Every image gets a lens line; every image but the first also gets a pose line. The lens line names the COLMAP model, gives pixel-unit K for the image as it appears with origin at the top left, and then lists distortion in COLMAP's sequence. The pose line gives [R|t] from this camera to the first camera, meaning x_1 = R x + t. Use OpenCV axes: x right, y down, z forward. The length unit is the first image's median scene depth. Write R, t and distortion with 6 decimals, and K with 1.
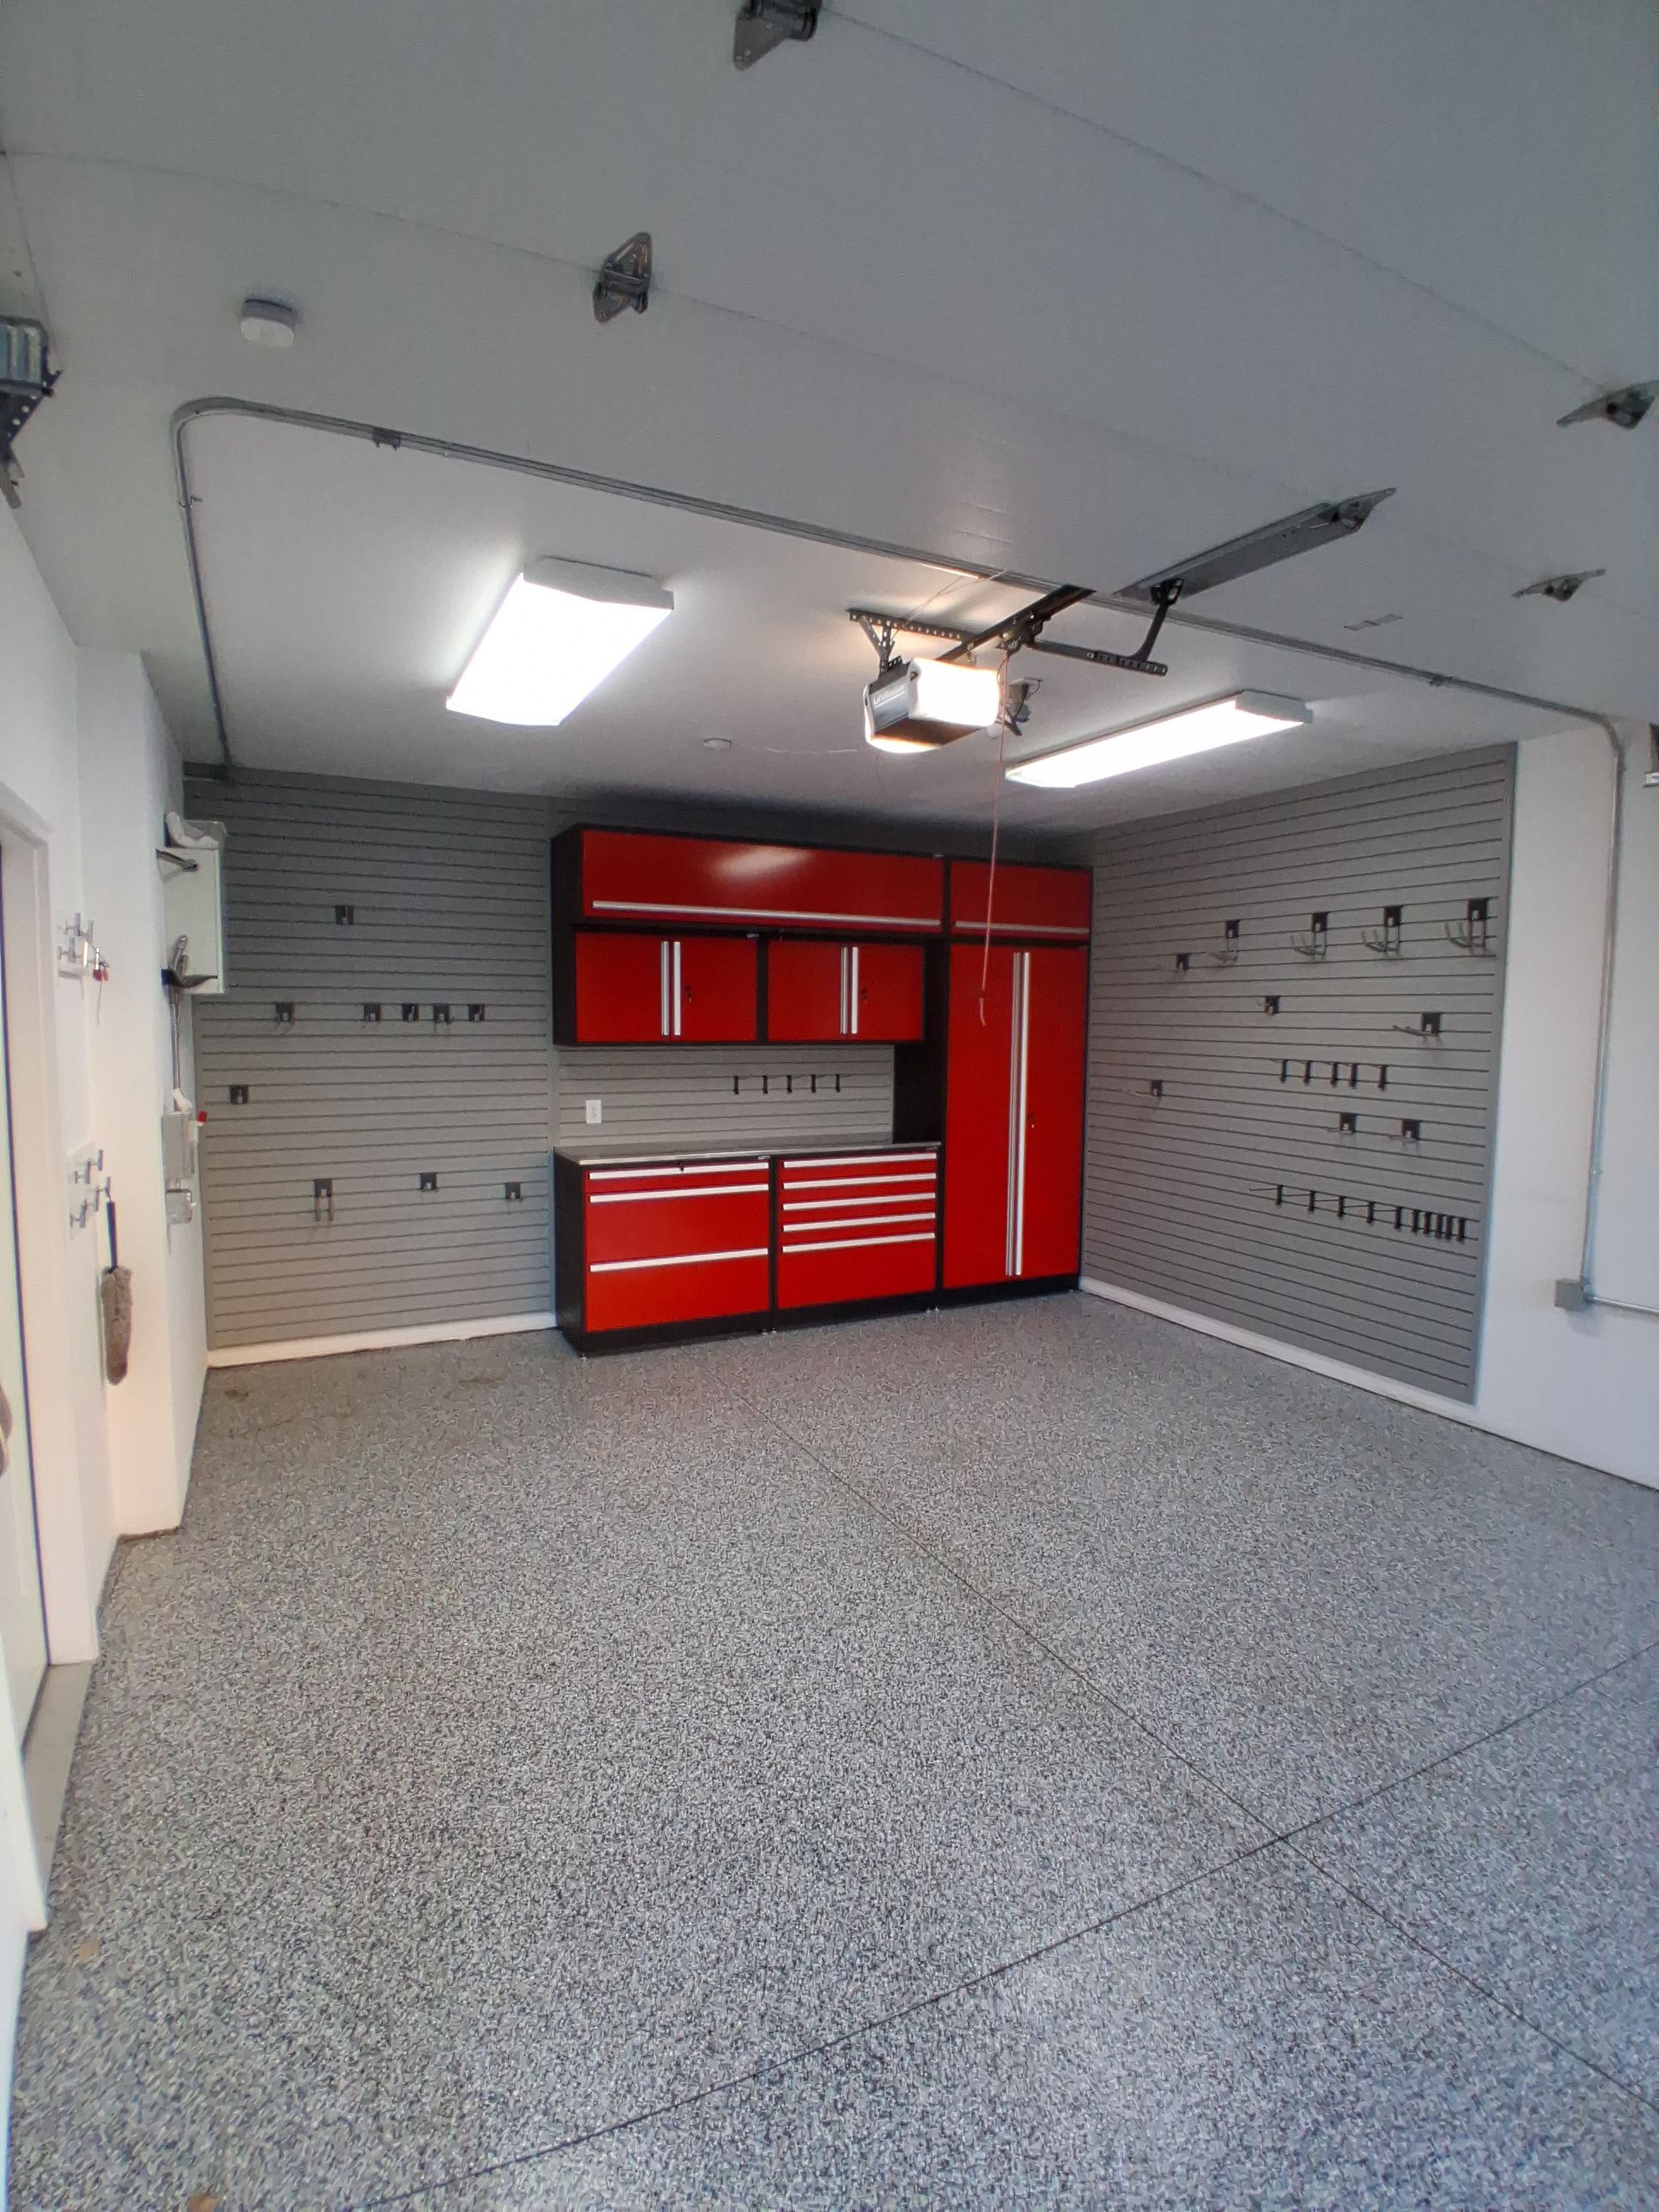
lens RADIAL K [[1105.8, 0, 826.6], [0, 1105.8, 1085.0], [0, 0, 1]] dist [-0.020802, -0.027641]
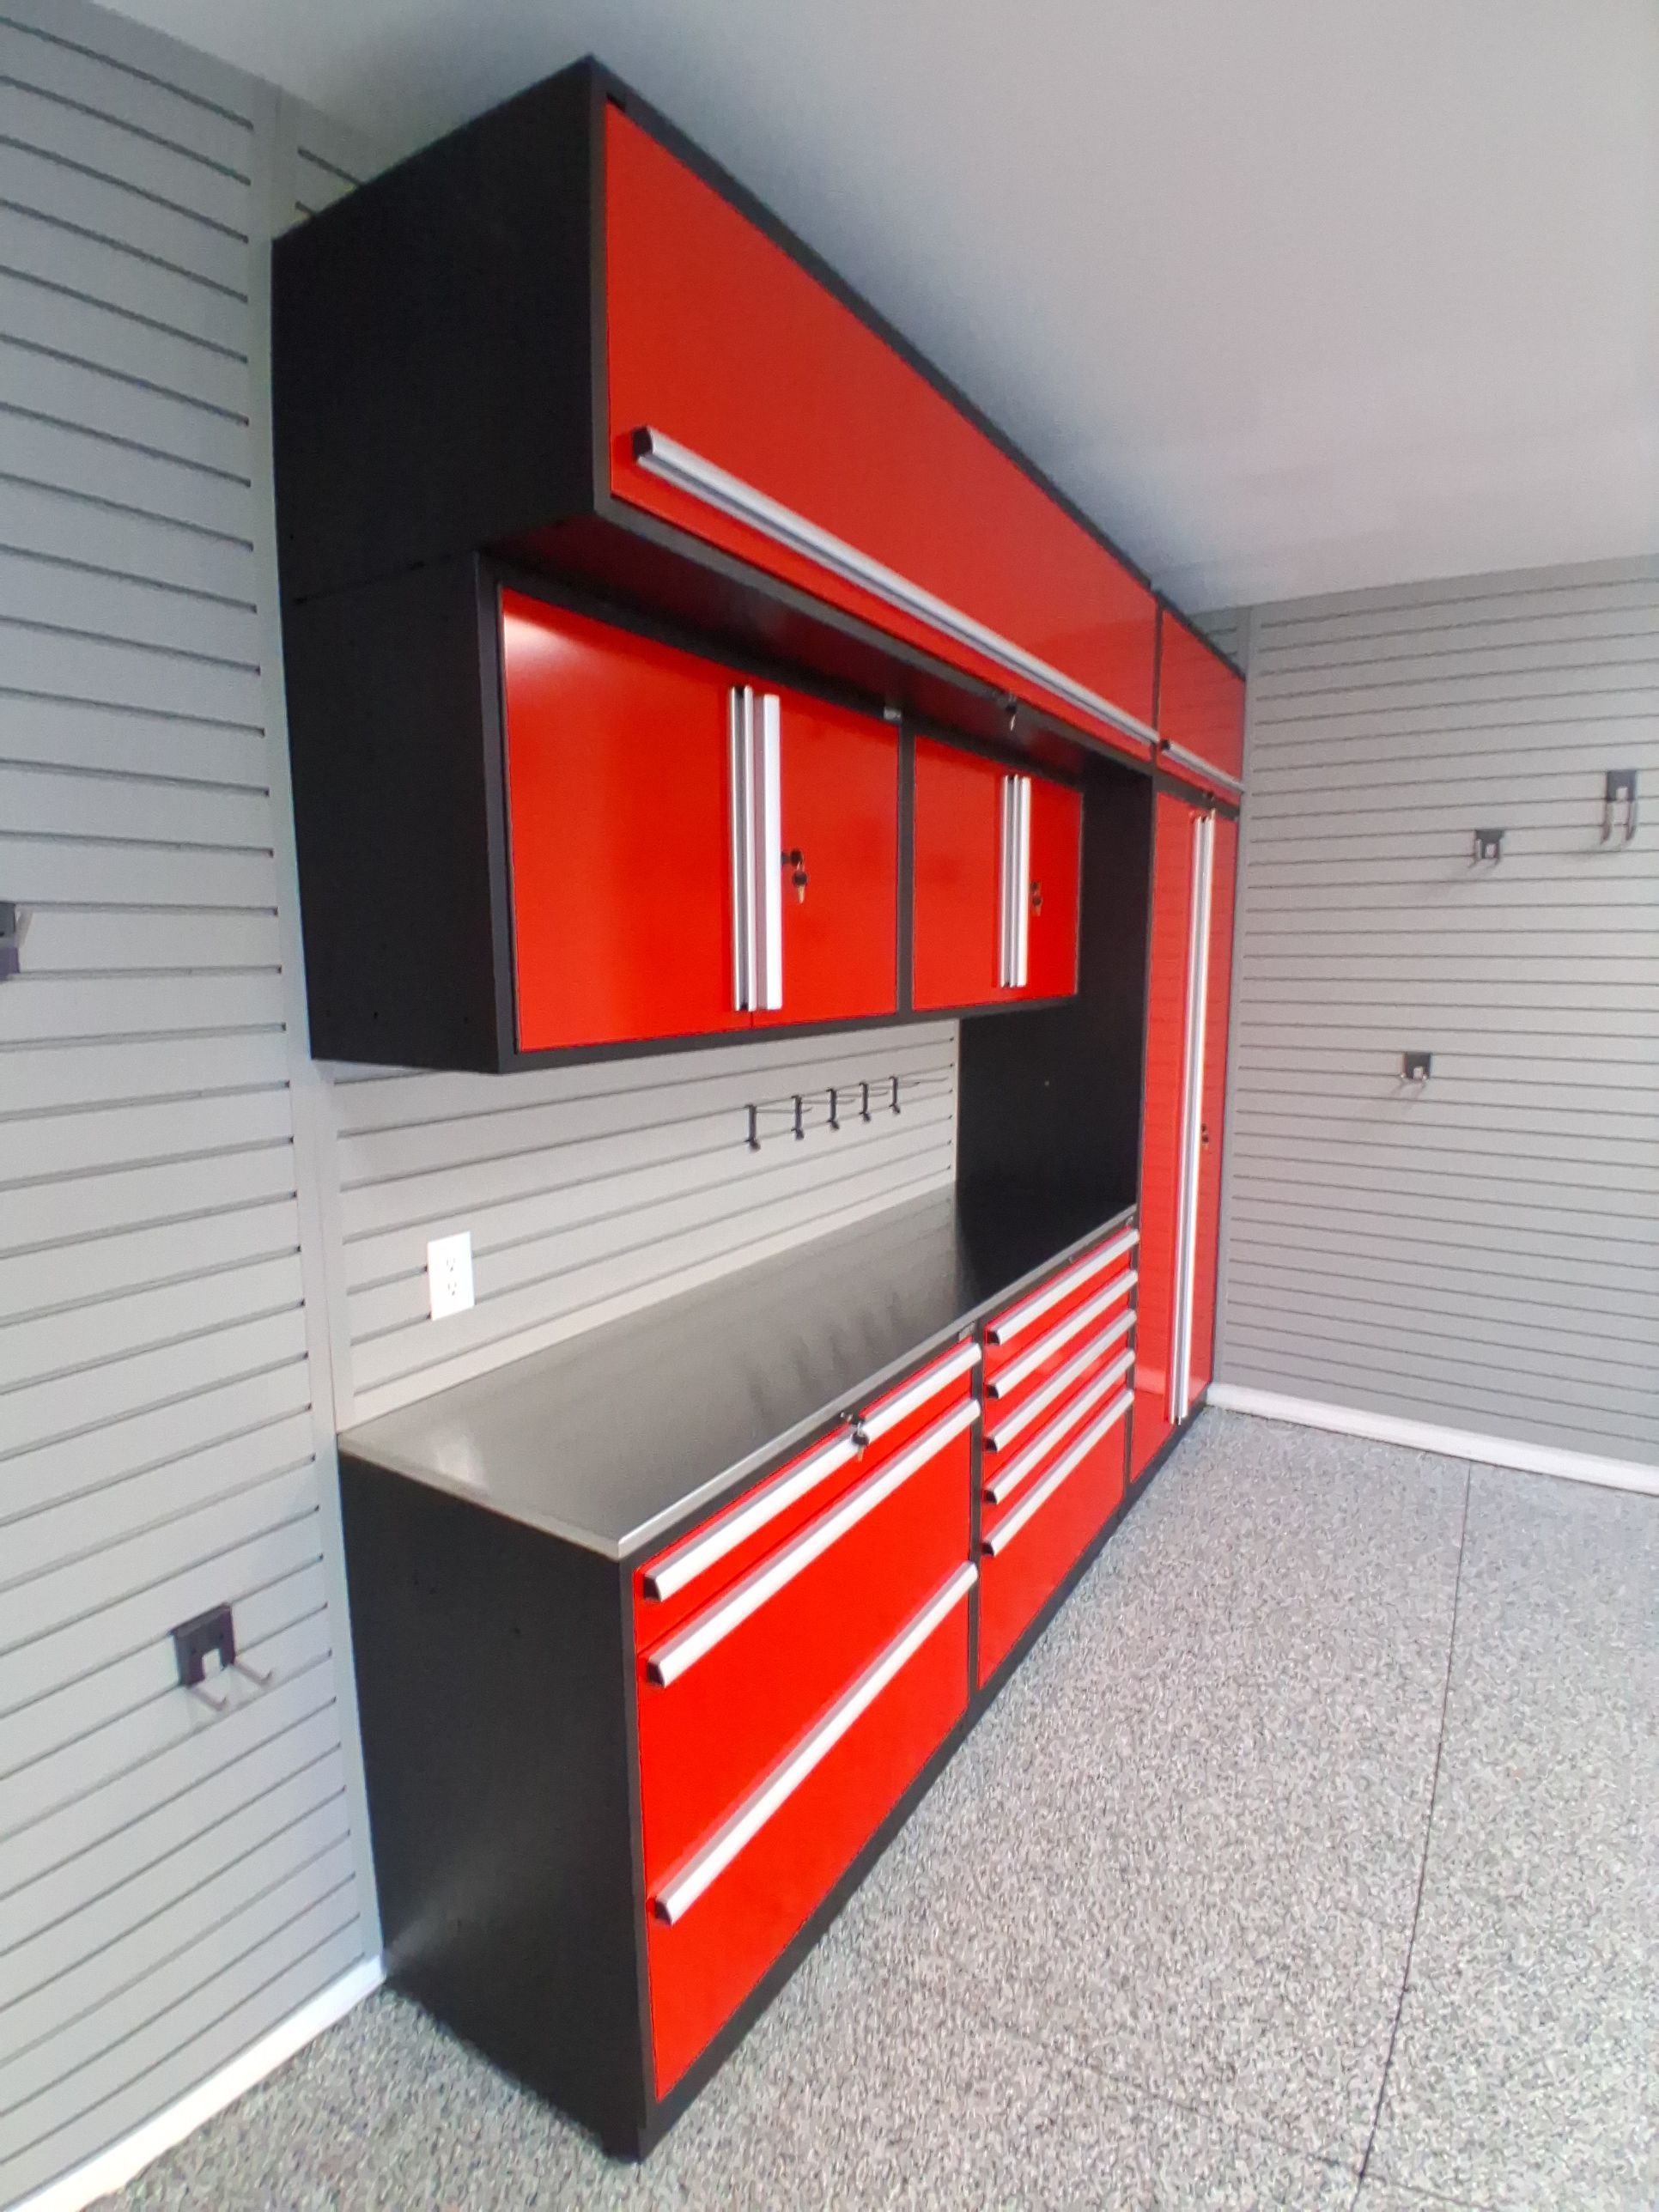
lens RADIAL K [[1105.8, 0, 818.3], [0, 1105.8, 1097.8], [0, 0, 1]] dist [-0.020802, -0.027641]
pose [[0.857703, -0.079529, 0.507957, -0.289100], [0.044958, 0.995781, 0.079993, -0.044804], [-0.512176, -0.045774, 0.857660, 0.742051]]
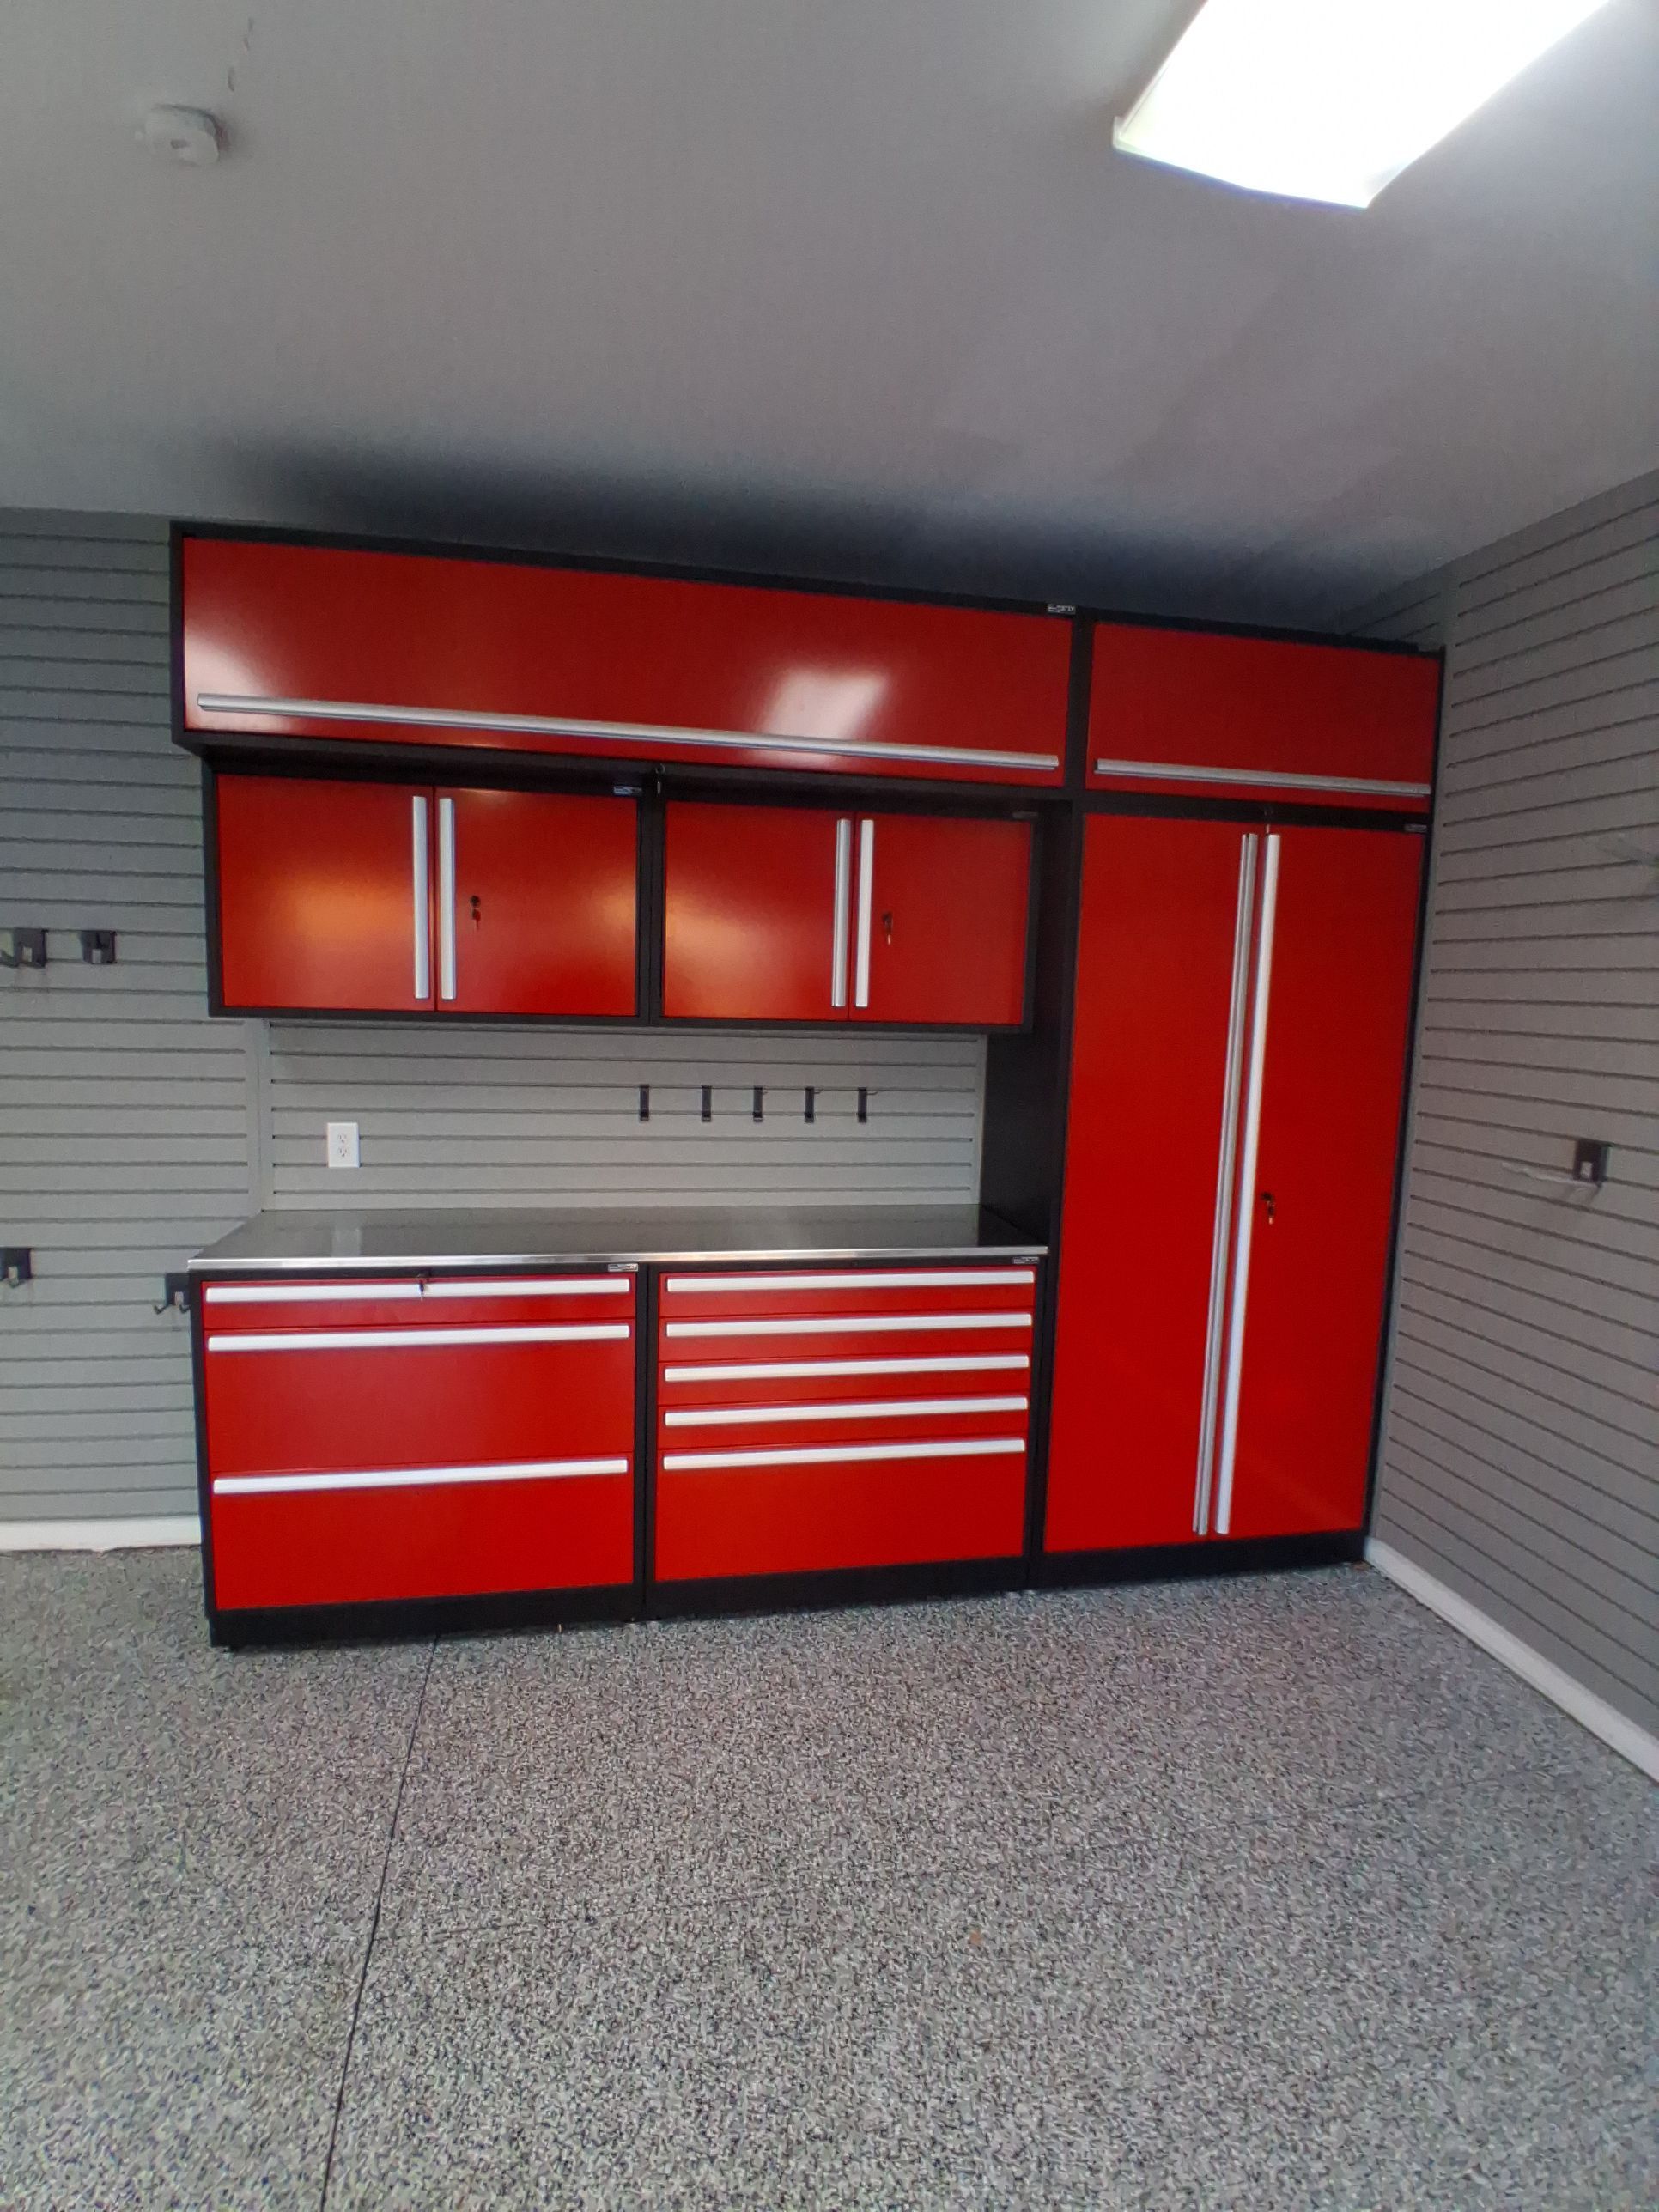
lens RADIAL K [[1105.8, 0, 821.4], [0, 1105.8, 1097.7], [0, 0, 1]] dist [-0.020802, -0.027641]
pose [[0.962387, 0.045215, -0.267893, 0.149267], [-0.037602, 0.998732, 0.033487, -0.024924], [0.269067, -0.022154, 0.962867, 0.600829]]
